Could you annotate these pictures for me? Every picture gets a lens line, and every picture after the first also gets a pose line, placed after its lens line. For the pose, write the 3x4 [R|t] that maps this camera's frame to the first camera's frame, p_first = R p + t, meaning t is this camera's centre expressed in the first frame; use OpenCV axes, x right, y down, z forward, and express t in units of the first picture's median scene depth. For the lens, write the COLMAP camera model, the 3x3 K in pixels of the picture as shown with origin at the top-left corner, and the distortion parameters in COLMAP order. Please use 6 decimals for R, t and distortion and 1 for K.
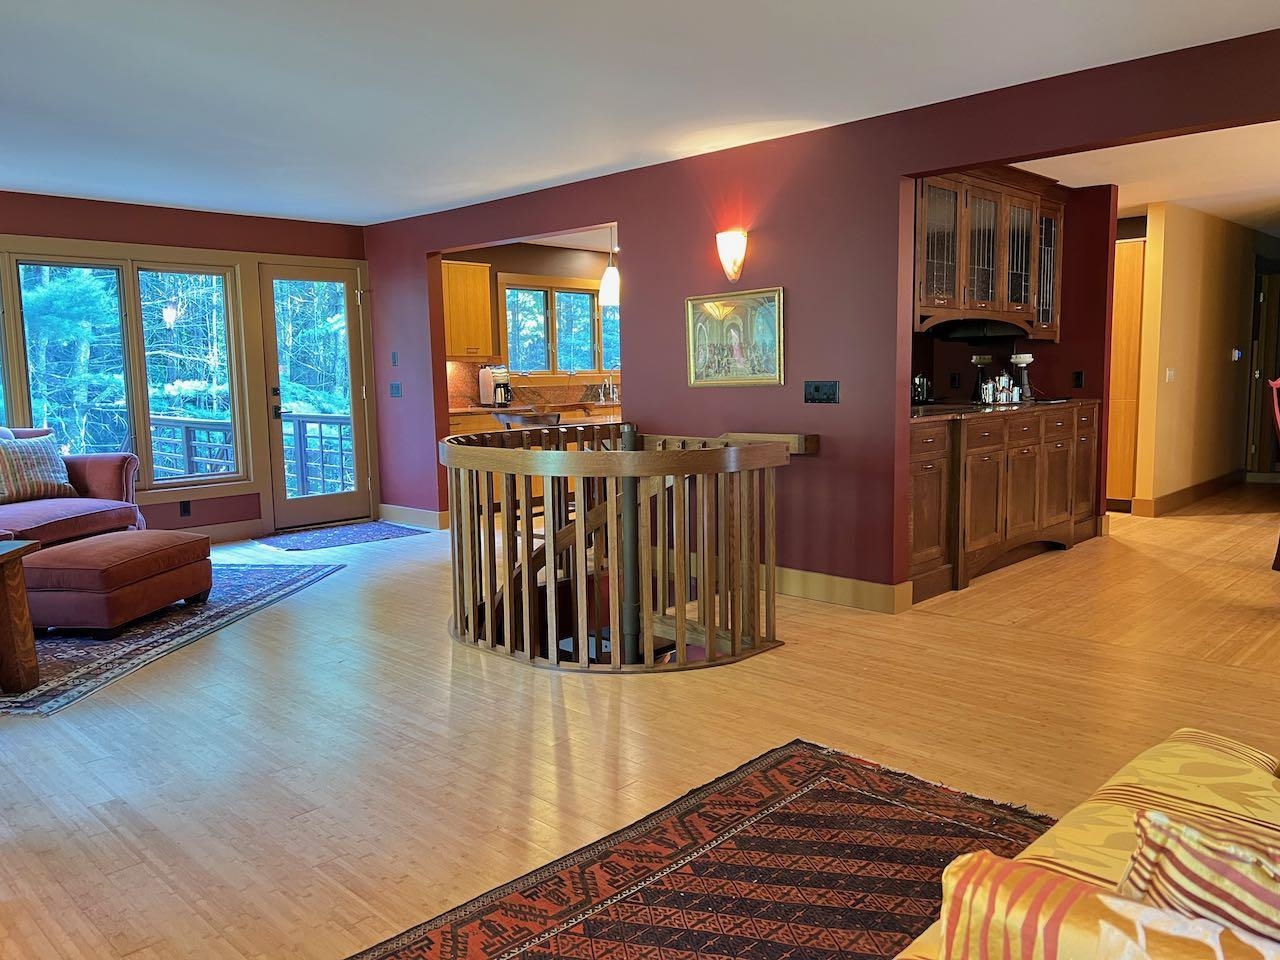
lens RADIAL K [[969.9, 0, 645.9], [0, 969.9, 483.1], [0, 0, 1]] dist [0.046535, -0.060532]
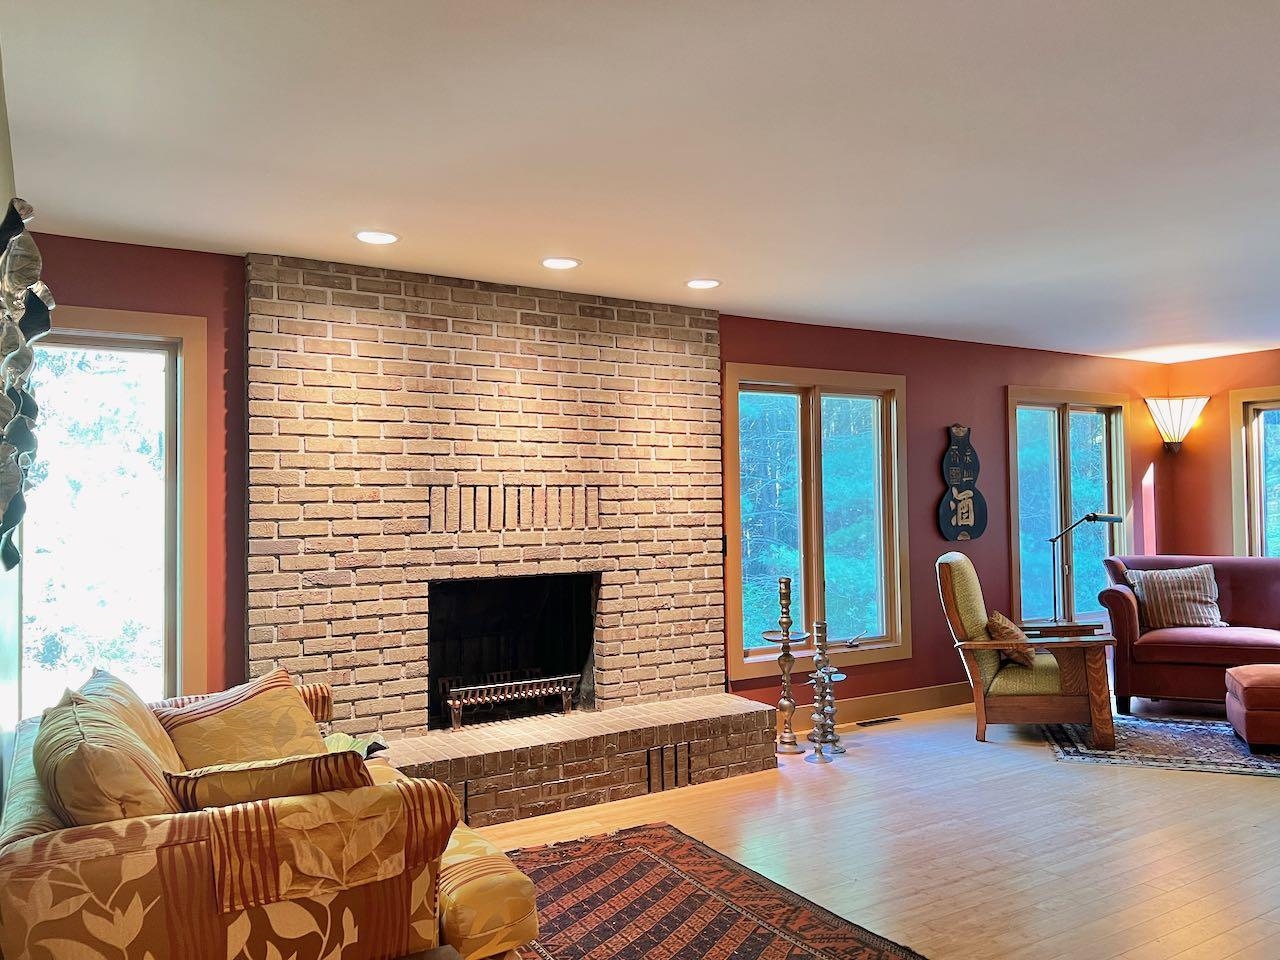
lens RADIAL K [[969.9, 0, 645.8], [0, 969.9, 482.7], [0, 0, 1]] dist [0.046535, -0.060532]
pose [[-0.256372, -0.000513, -0.966578, 1.362728], [-0.082058, 0.996401, 0.021236, -0.214542], [0.963089, 0.084760, -0.255492, 1.156281]]
